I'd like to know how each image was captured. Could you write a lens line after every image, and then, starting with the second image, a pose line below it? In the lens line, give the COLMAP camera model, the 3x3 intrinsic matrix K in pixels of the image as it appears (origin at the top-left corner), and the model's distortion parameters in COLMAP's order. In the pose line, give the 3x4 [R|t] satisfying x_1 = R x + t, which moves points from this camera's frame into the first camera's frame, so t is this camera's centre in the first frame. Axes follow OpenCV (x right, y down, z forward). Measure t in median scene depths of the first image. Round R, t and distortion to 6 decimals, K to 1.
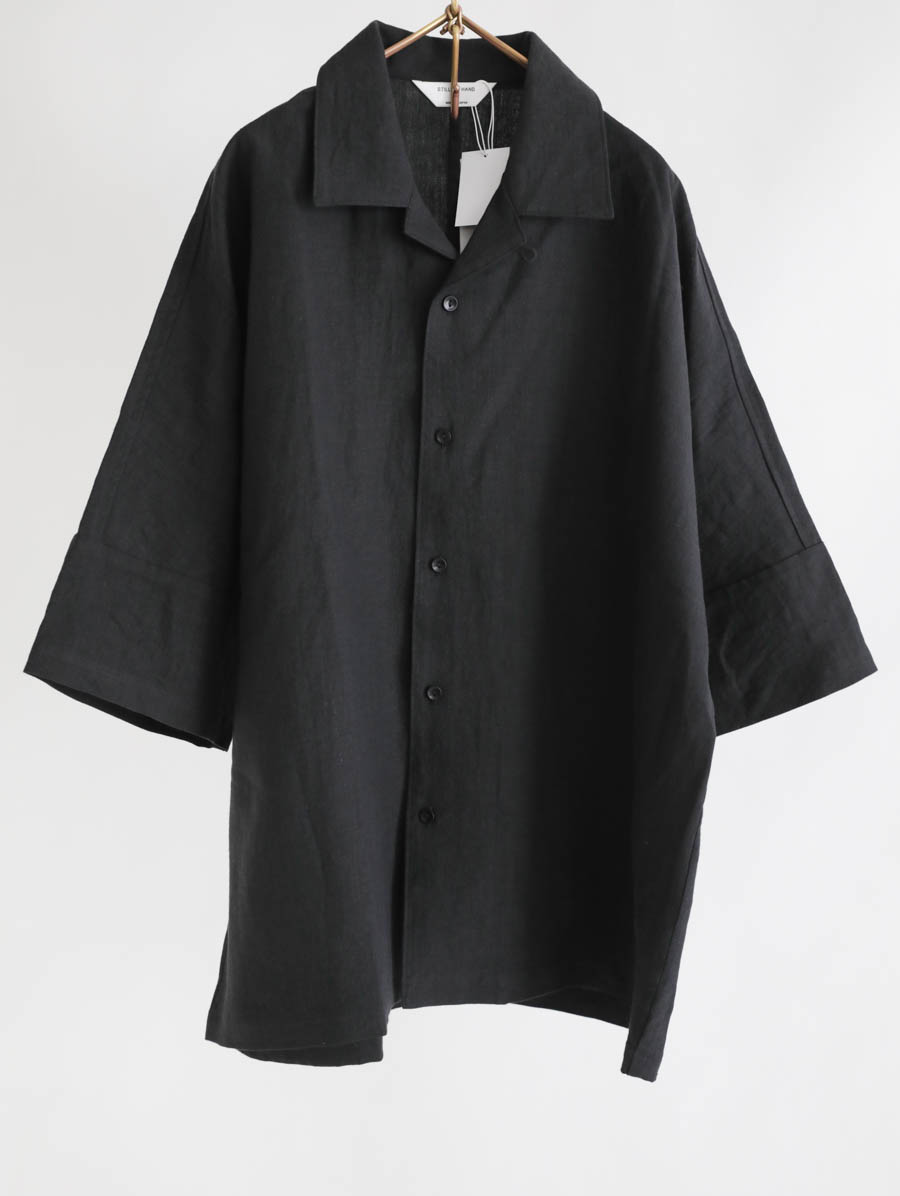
lens RADIAL K [[1612.6, 0, 474.8], [0, 1612.6, 591.6], [0, 0, 1]] dist [0.020338, 0.000000]
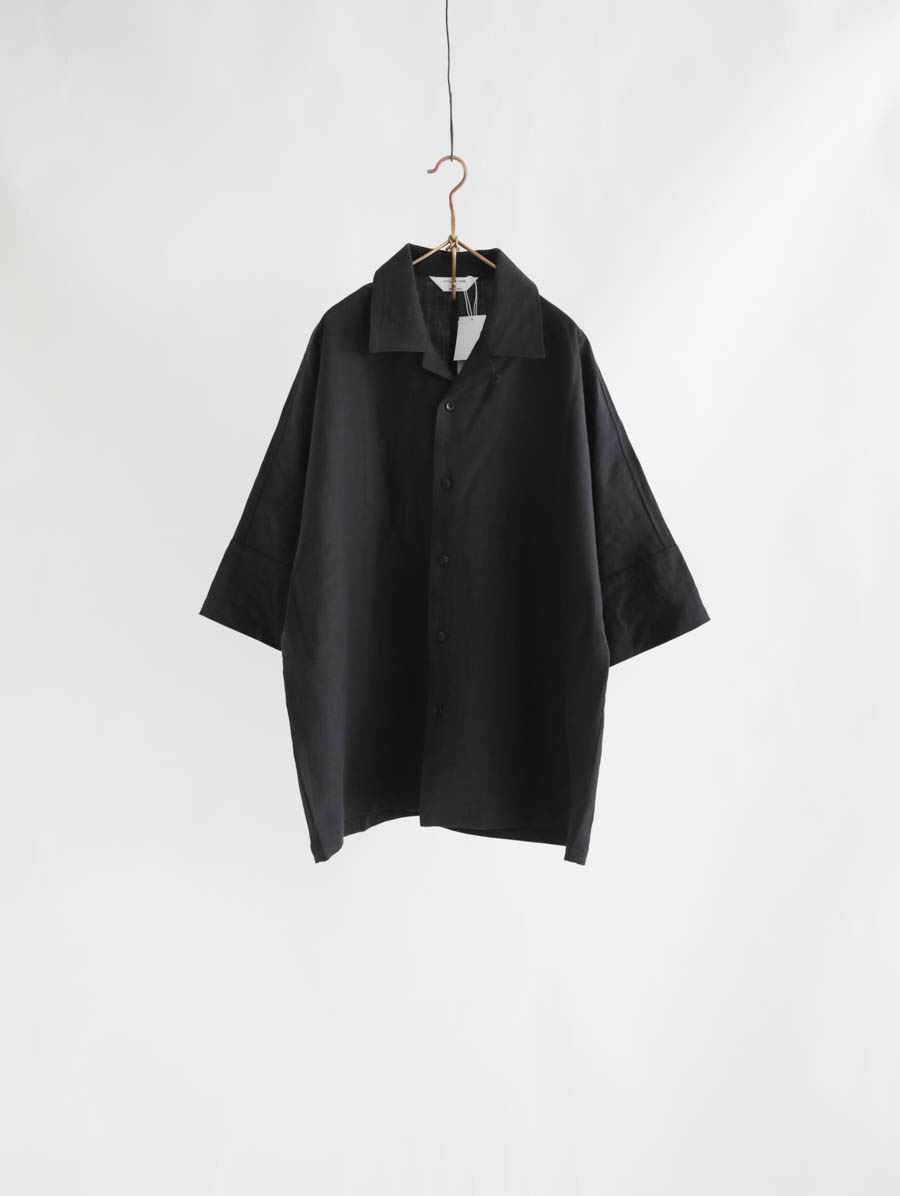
lens RADIAL K [[1612.6, 0, 461.9], [0, 1612.6, 601.5], [0, 0, 1]] dist [0.020338, 0.000000]
pose [[0.998896, -0.013747, 0.044914, -0.083739], [0.017644, 0.996003, -0.087564, 0.174452], [-0.043531, 0.088260, 0.995146, -0.663715]]
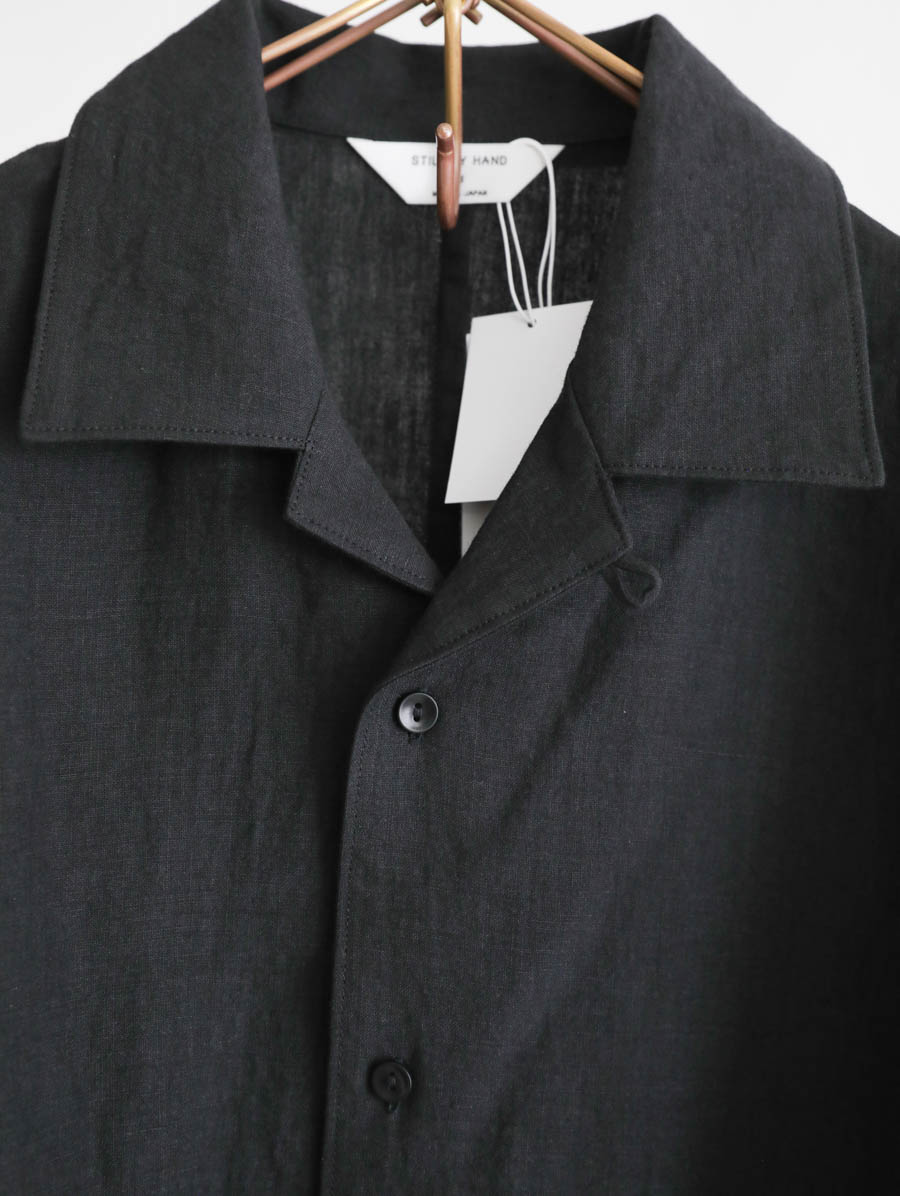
lens RADIAL K [[1612.6, 0, 445.7], [0, 1612.6, 591.6], [0, 0, 1]] dist [0.020338, 0.000000]
pose [[0.995235, 0.016999, -0.096015, 0.024797], [-0.035506, 0.980262, -0.194487, -0.134179], [0.090814, 0.196969, 0.976195, 0.639706]]
